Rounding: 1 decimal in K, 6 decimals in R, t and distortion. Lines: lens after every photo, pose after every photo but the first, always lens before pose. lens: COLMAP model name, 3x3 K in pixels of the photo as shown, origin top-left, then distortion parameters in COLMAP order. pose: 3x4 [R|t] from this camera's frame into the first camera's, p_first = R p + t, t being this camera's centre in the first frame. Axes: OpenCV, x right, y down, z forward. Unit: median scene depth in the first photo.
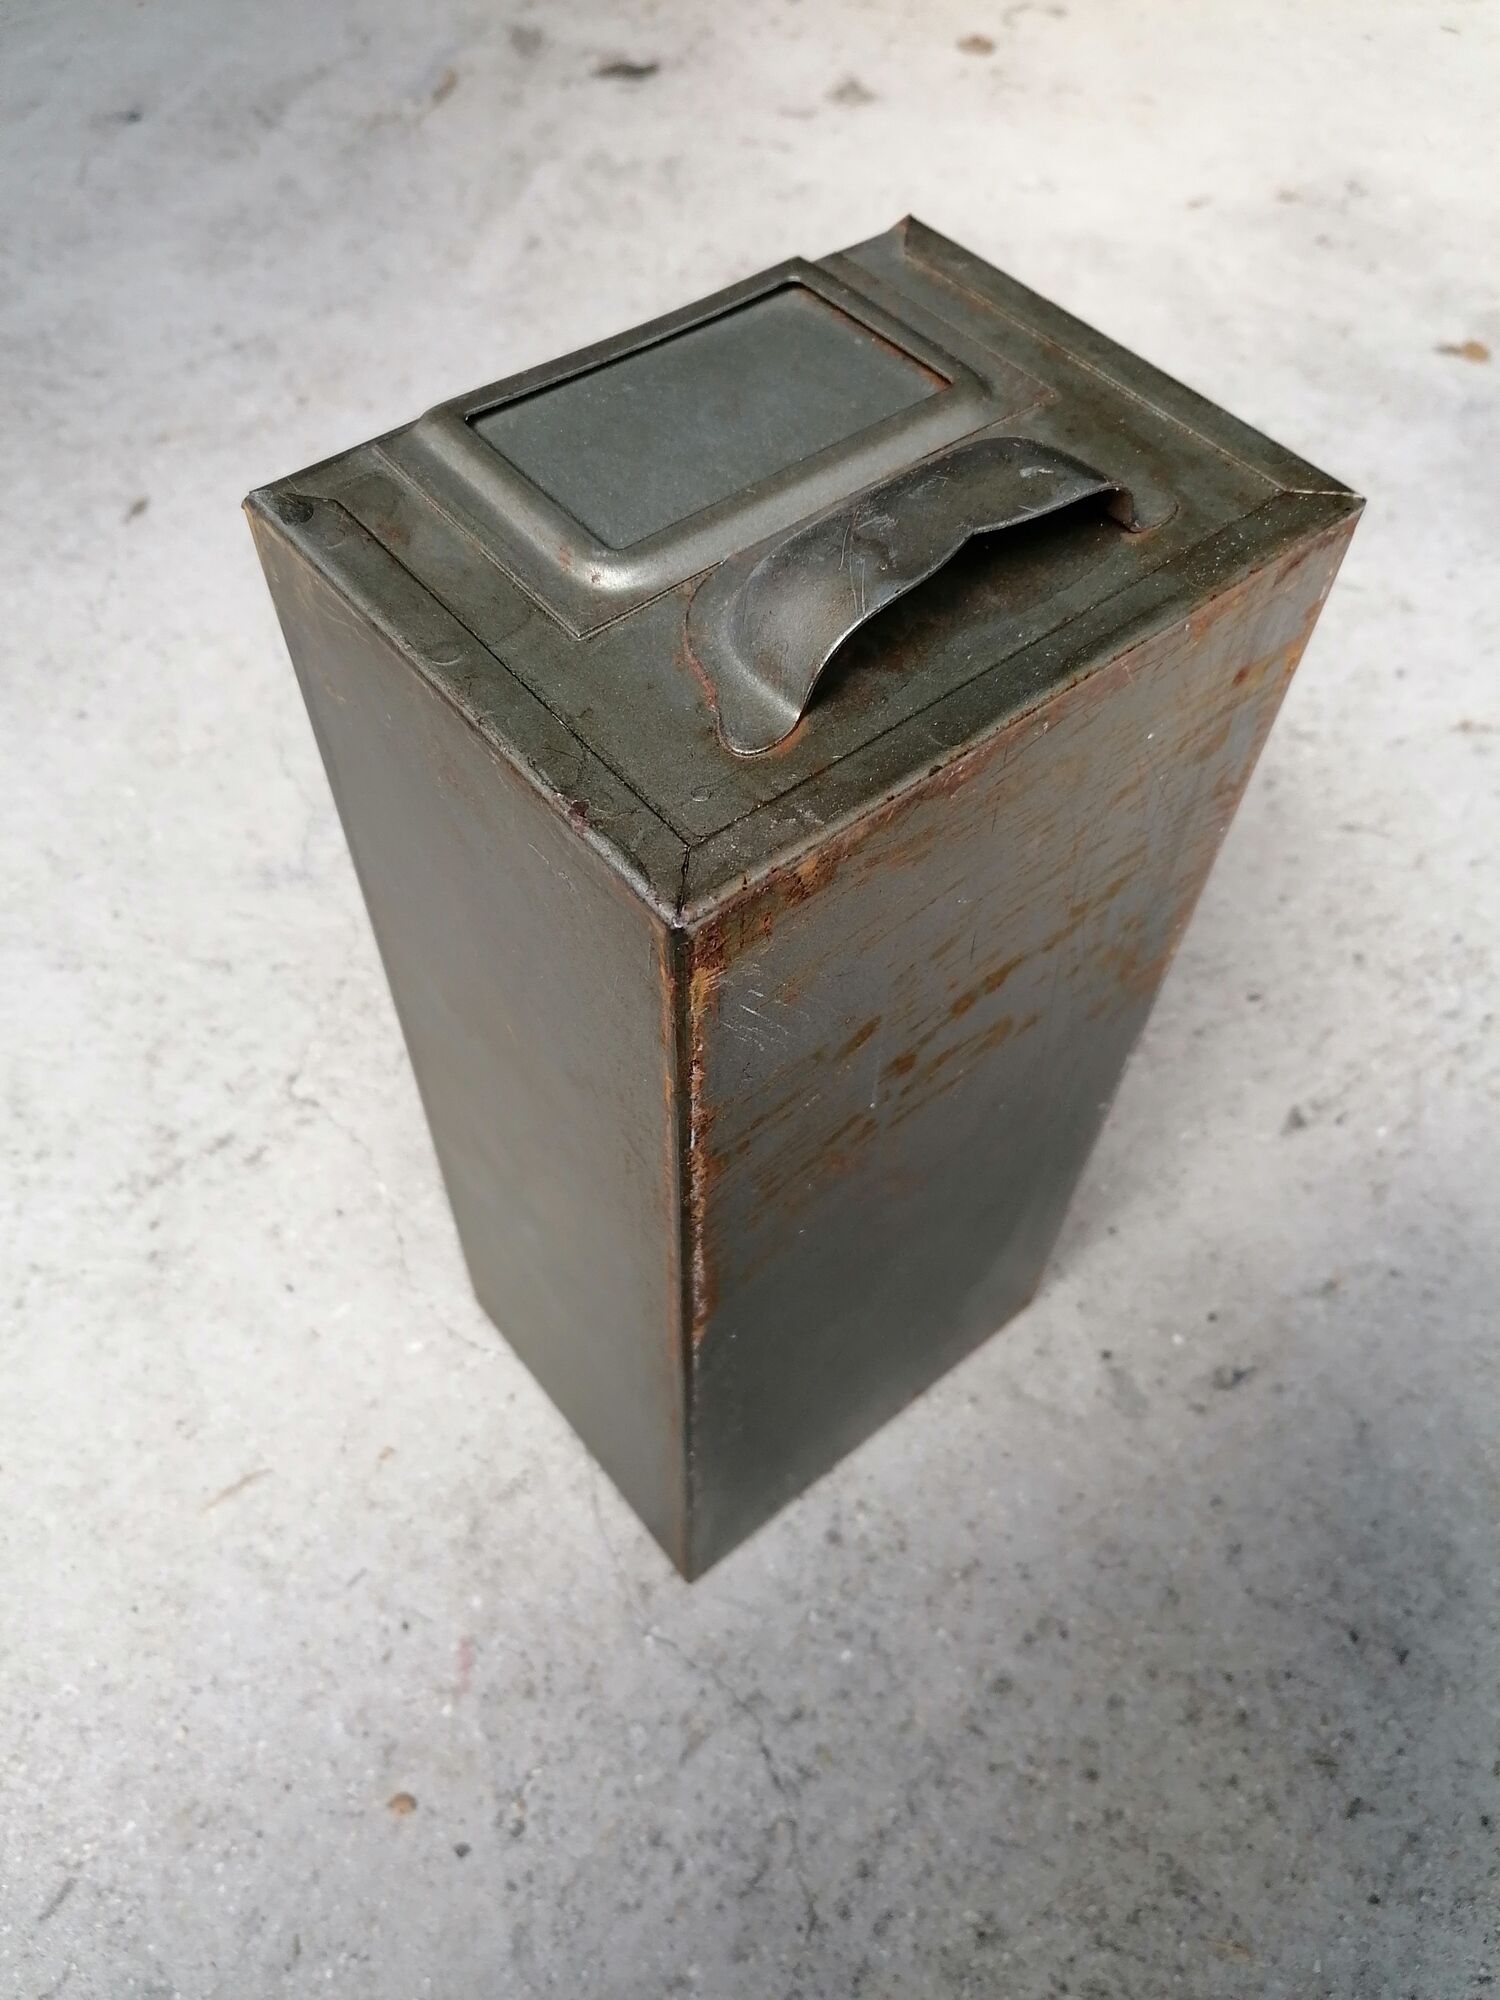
lens RADIAL K [[1546.0, 0, 794.3], [0, 1546.0, 1004.1], [0, 0, 1]] dist [0.087970, -0.135648]
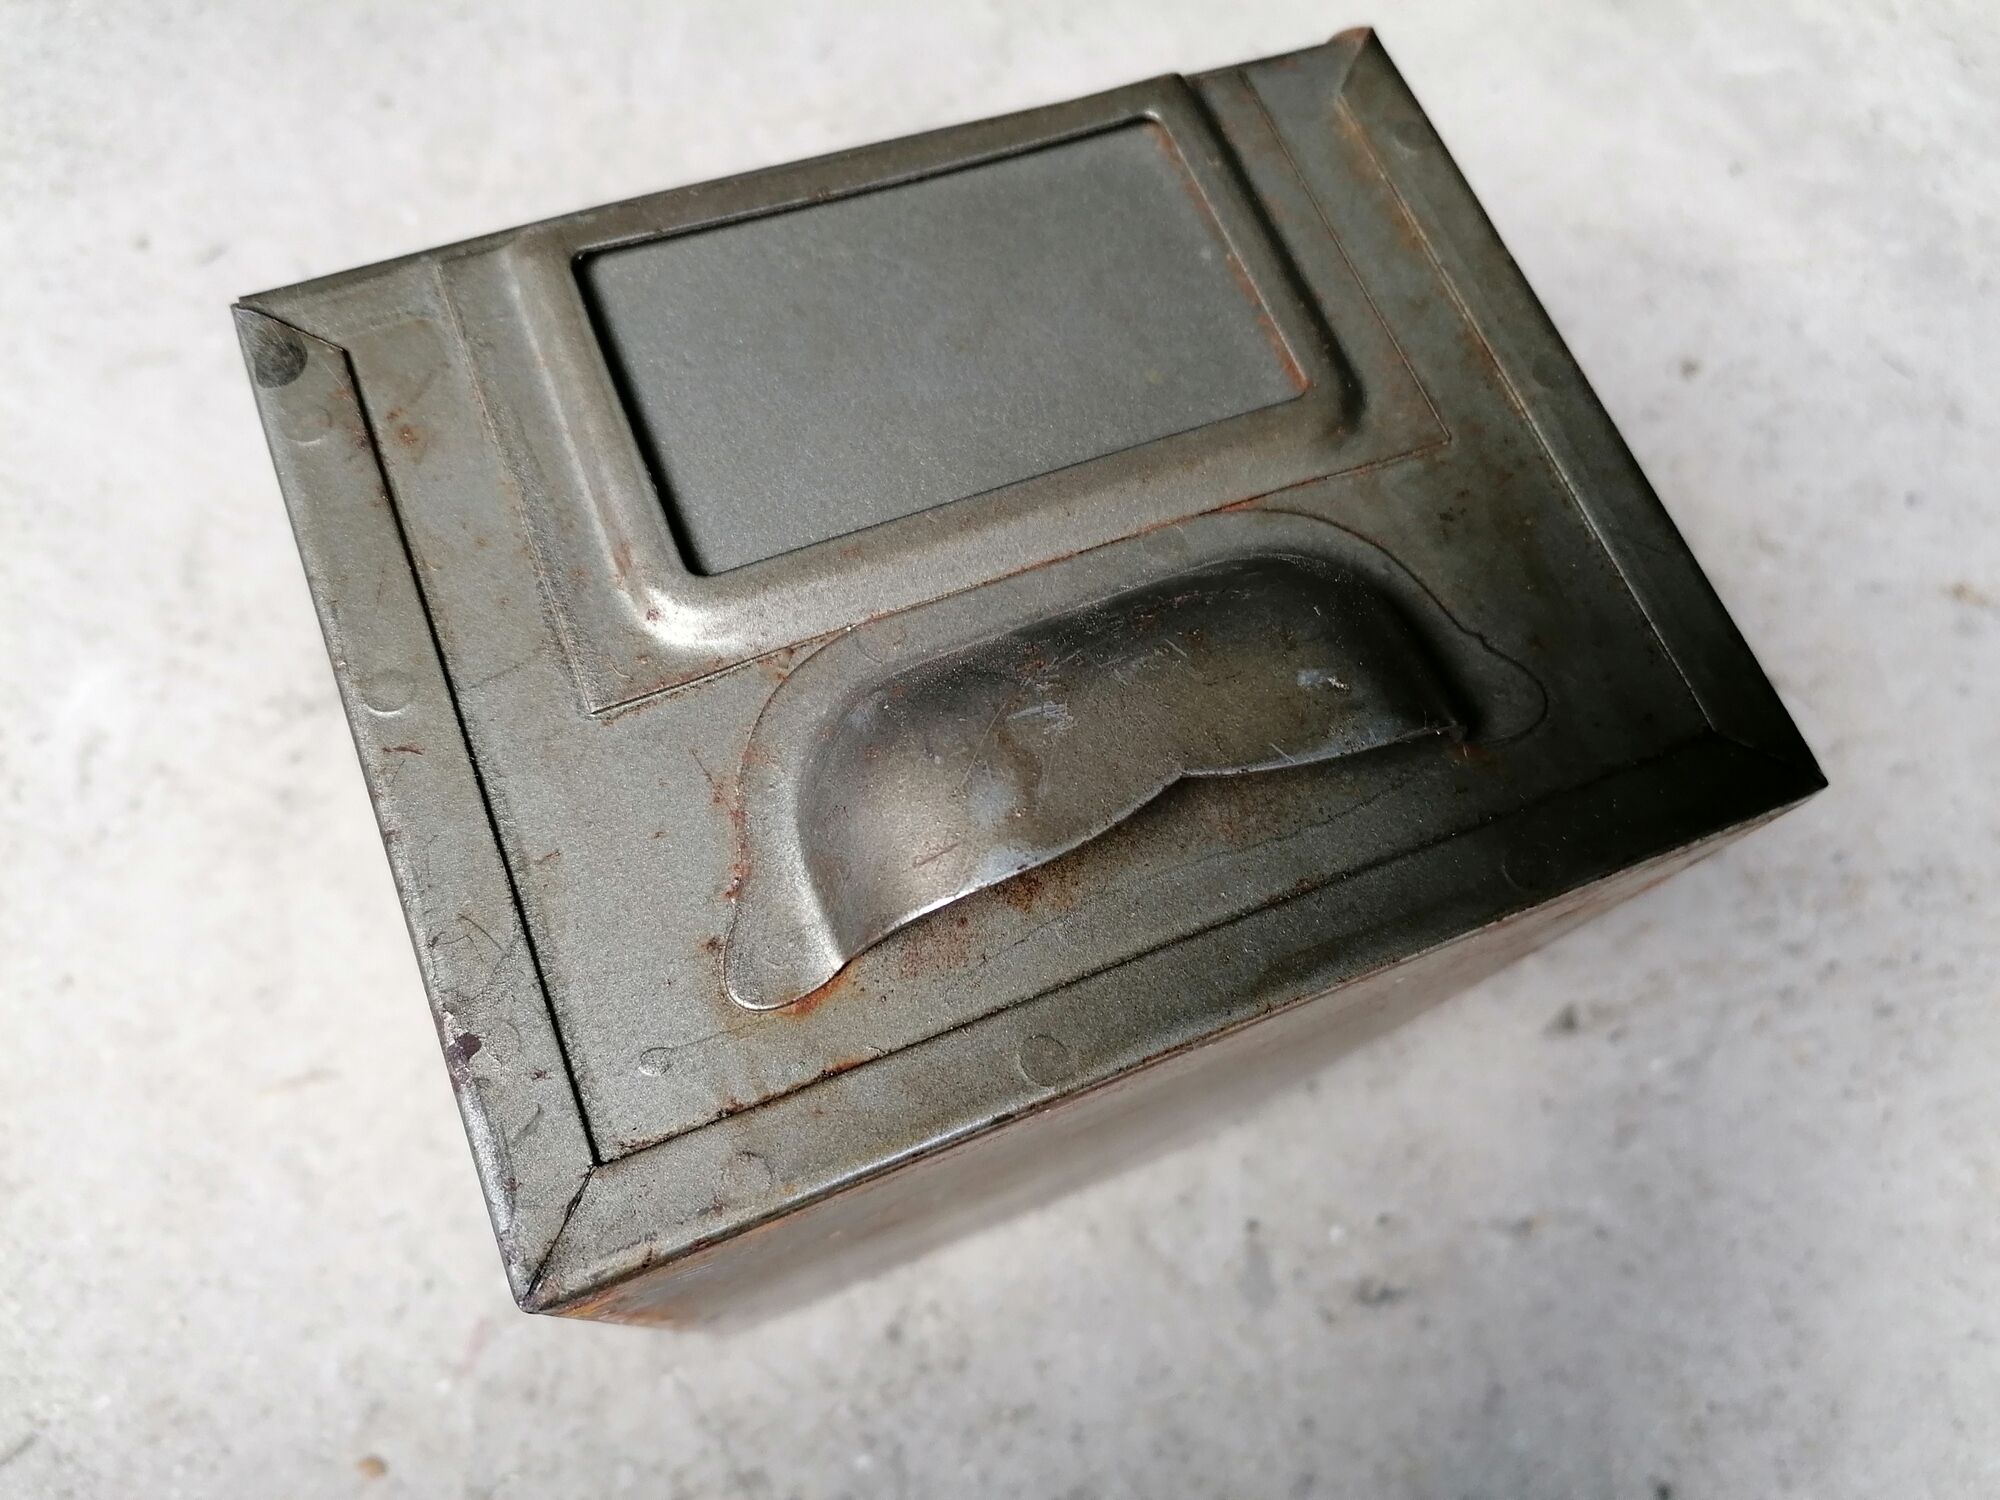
lens RADIAL K [[1624.6, 0, 979.0], [0, 1624.6, 869.5], [0, 0, 1]] dist [0.064292, -0.142079]
pose [[0.950455, 0.308148, -0.040996, 0.030762], [-0.290486, 0.927355, 0.235861, -0.166999], [0.110698, -0.212267, 0.970922, 0.135764]]
